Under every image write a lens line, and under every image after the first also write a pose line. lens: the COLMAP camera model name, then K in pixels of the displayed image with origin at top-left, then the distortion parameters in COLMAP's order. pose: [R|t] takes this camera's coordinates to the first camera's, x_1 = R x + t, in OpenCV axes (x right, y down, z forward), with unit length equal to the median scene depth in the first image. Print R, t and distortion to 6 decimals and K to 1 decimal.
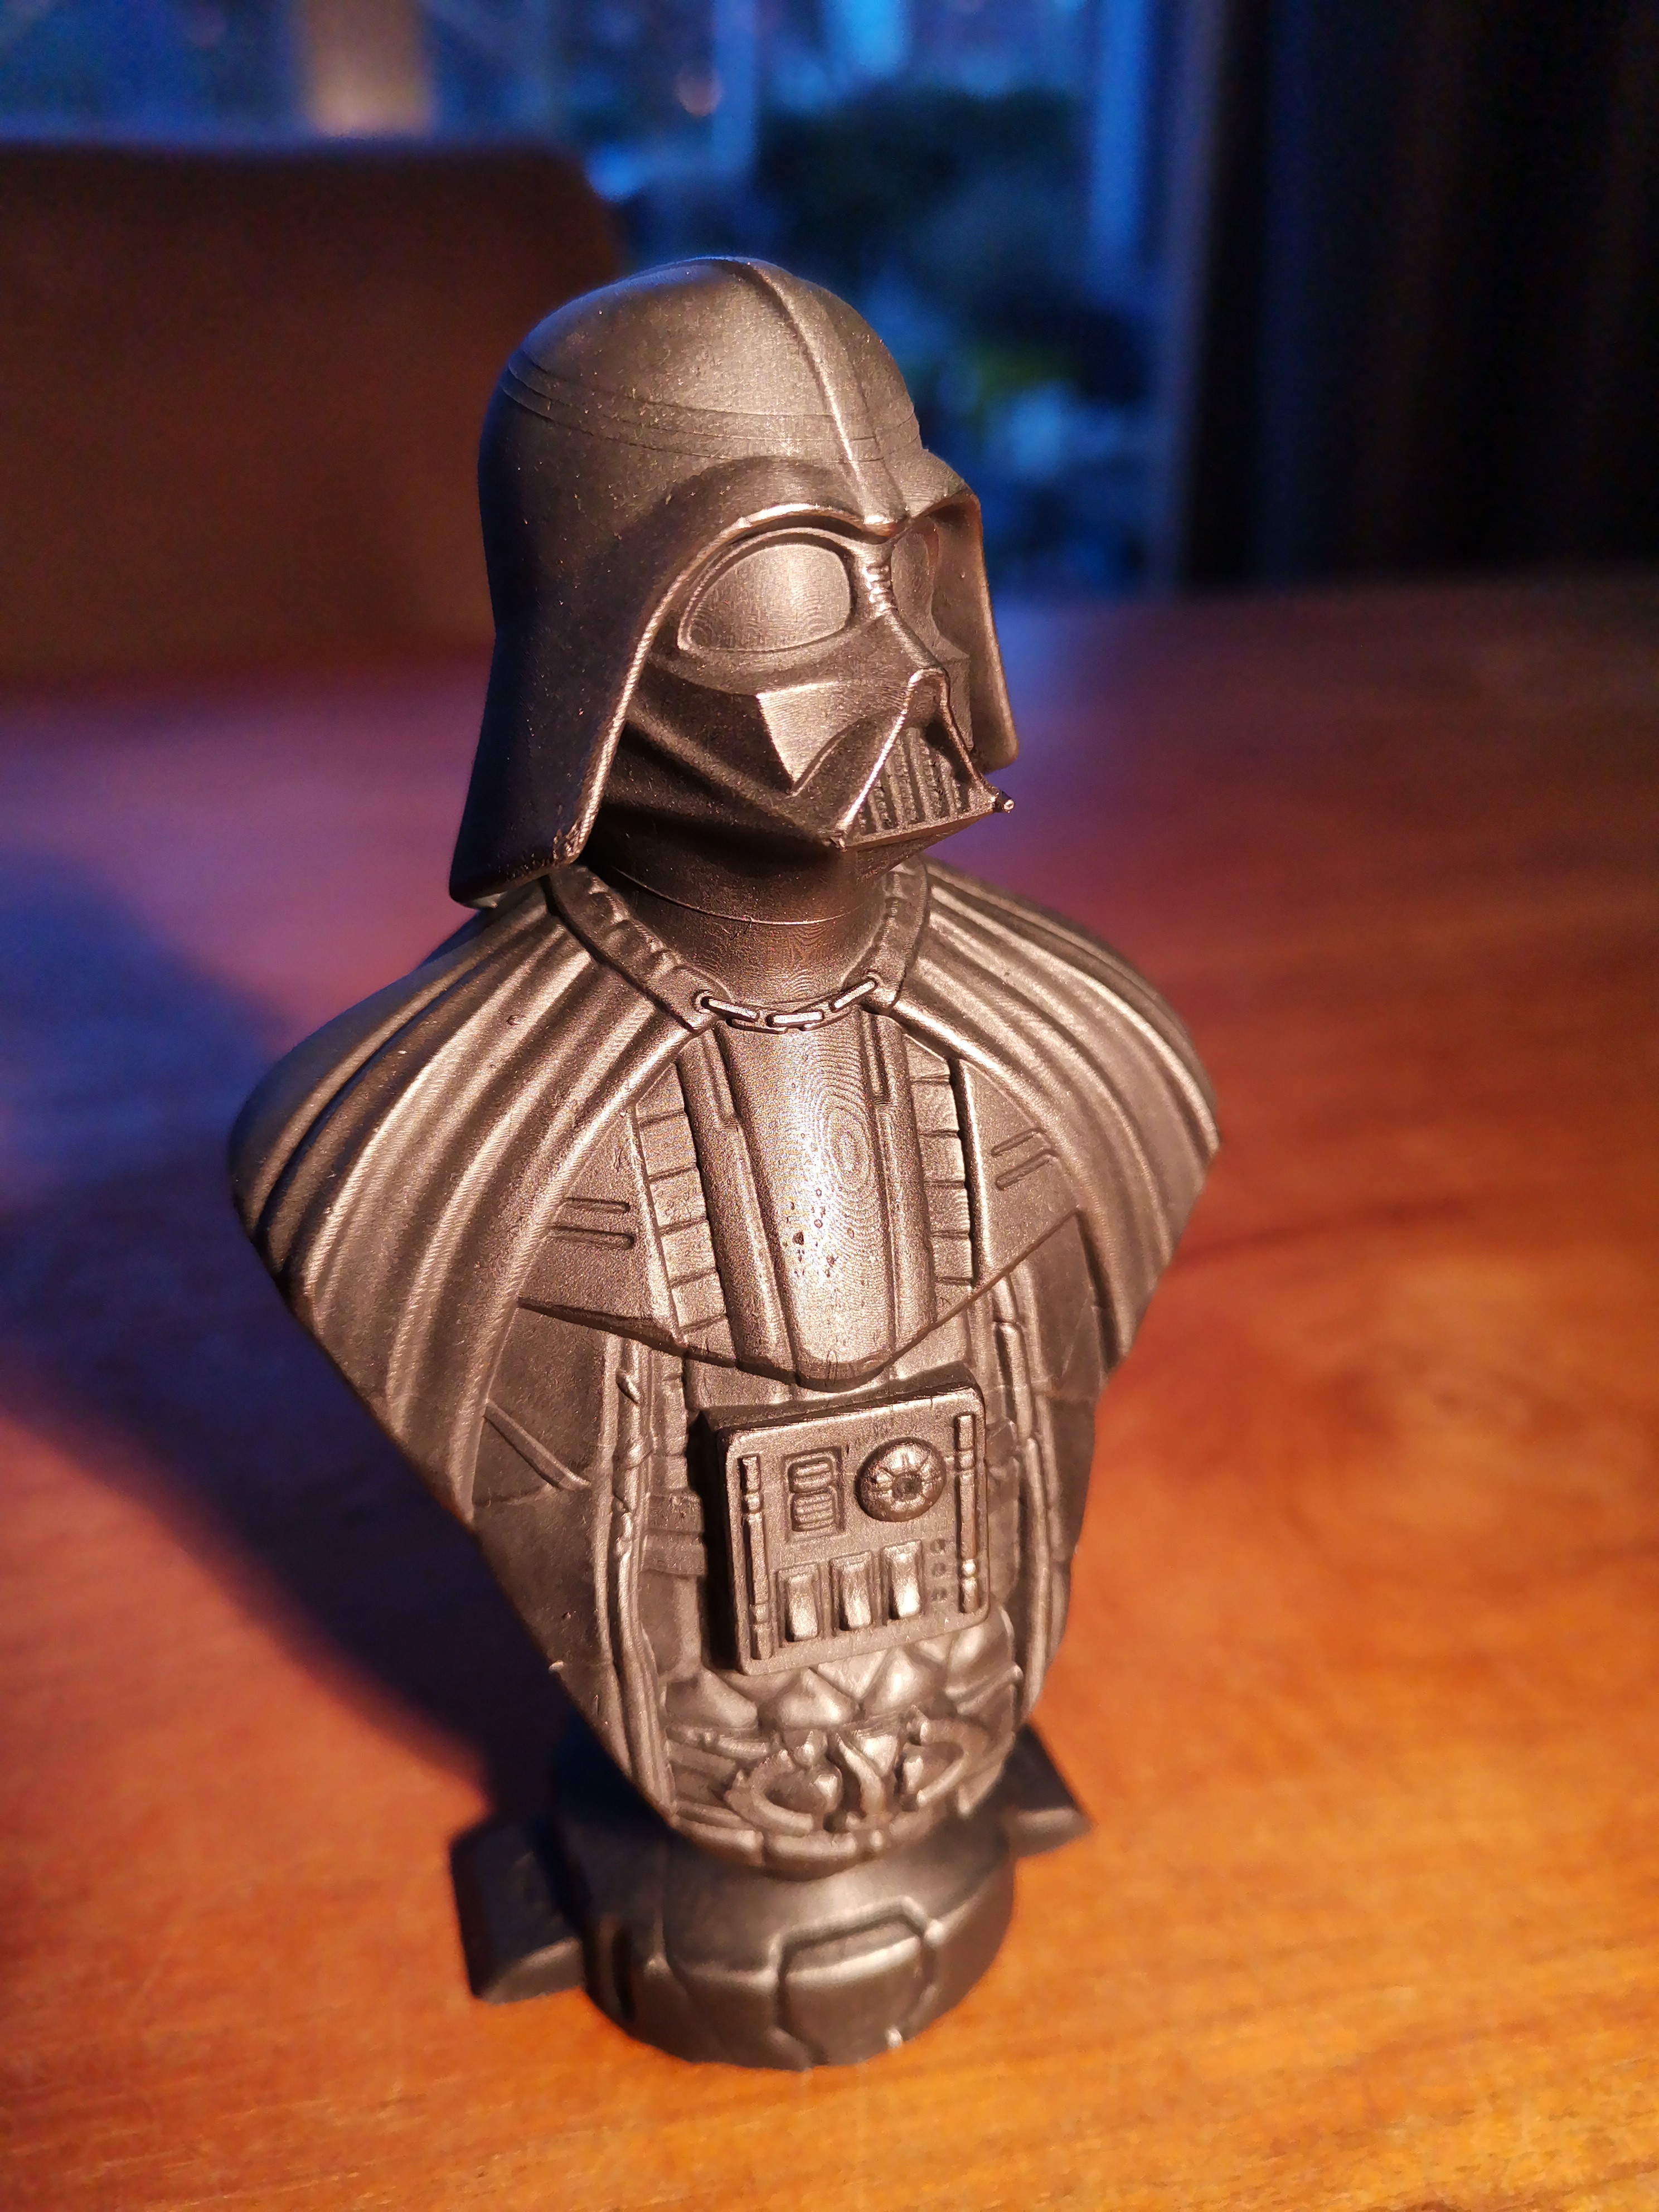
lens RADIAL K [[1760.2, 0, 829.5], [0, 1760.2, 1106.0], [0, 0, 1]] dist [-0.076326, 0.001764]
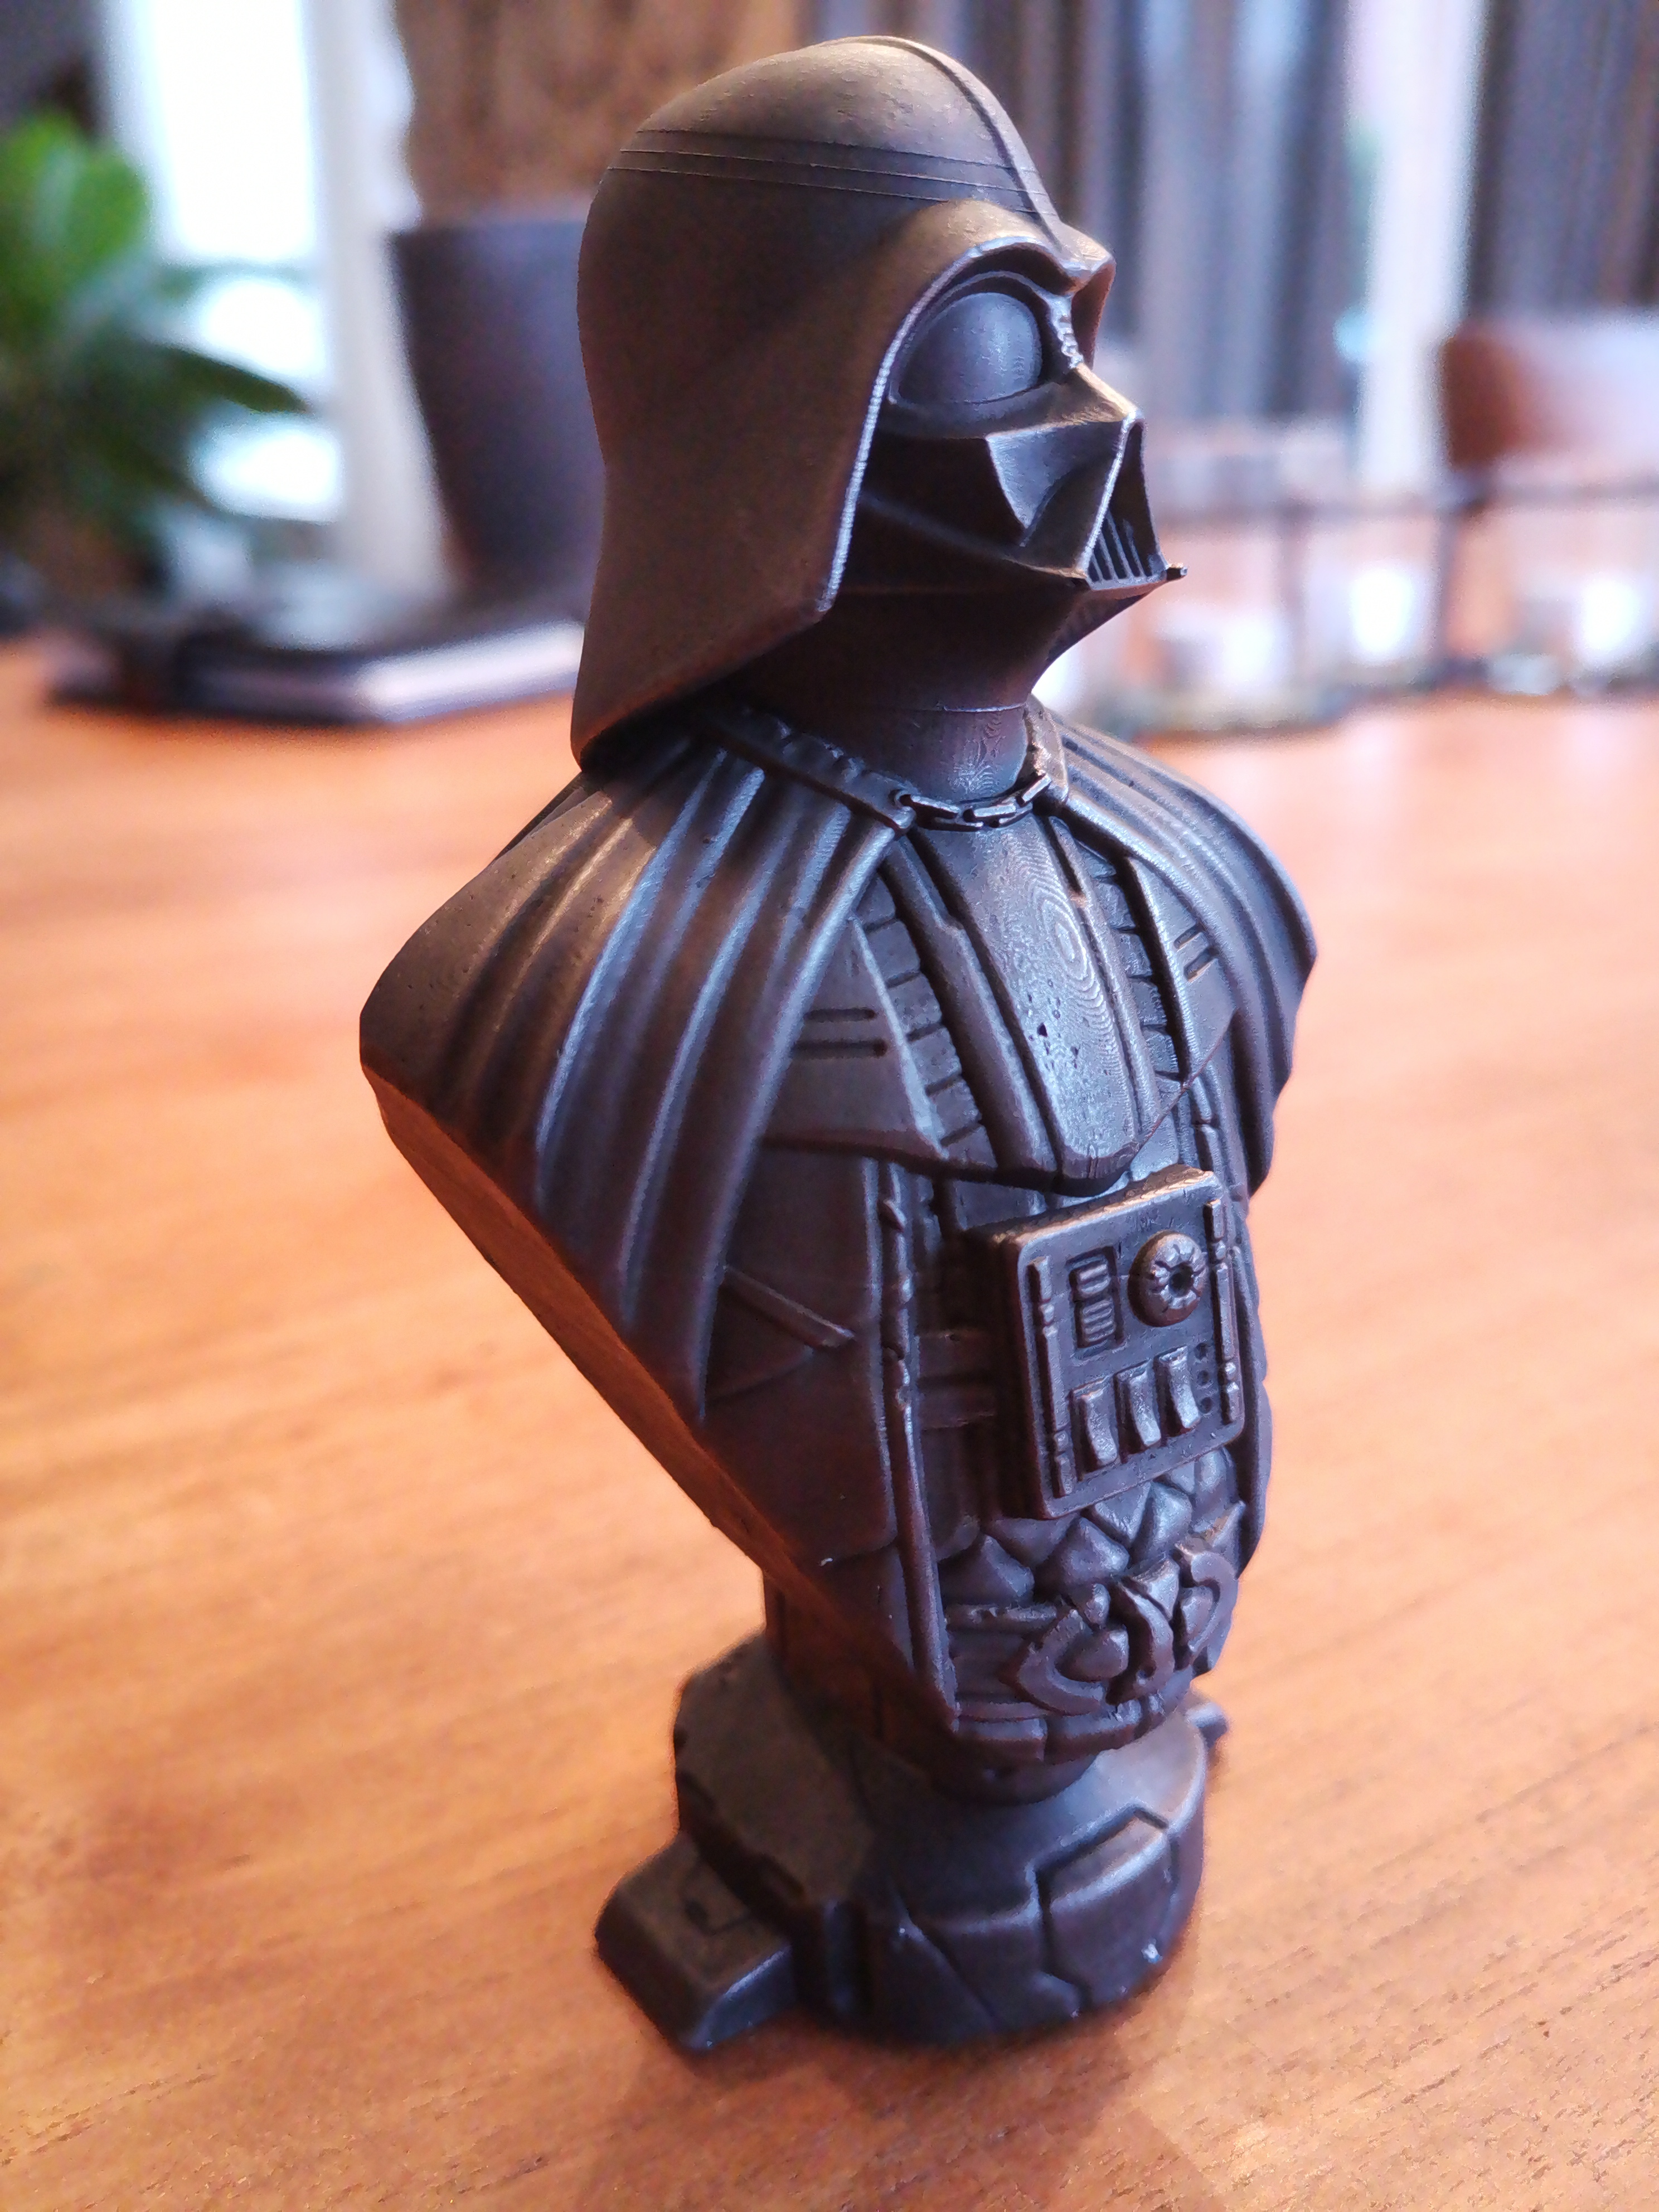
lens RADIAL K [[1760.2, 0, 829.5], [0, 1760.2, 1106.0], [0, 0, 1]] dist [-0.076326, 0.001764]
pose [[0.960440, -0.127827, 0.247419, -0.362001], [0.152244, 0.984924, -0.082135, 0.173254], [-0.233190, 0.116554, 0.965421, 0.116212]]
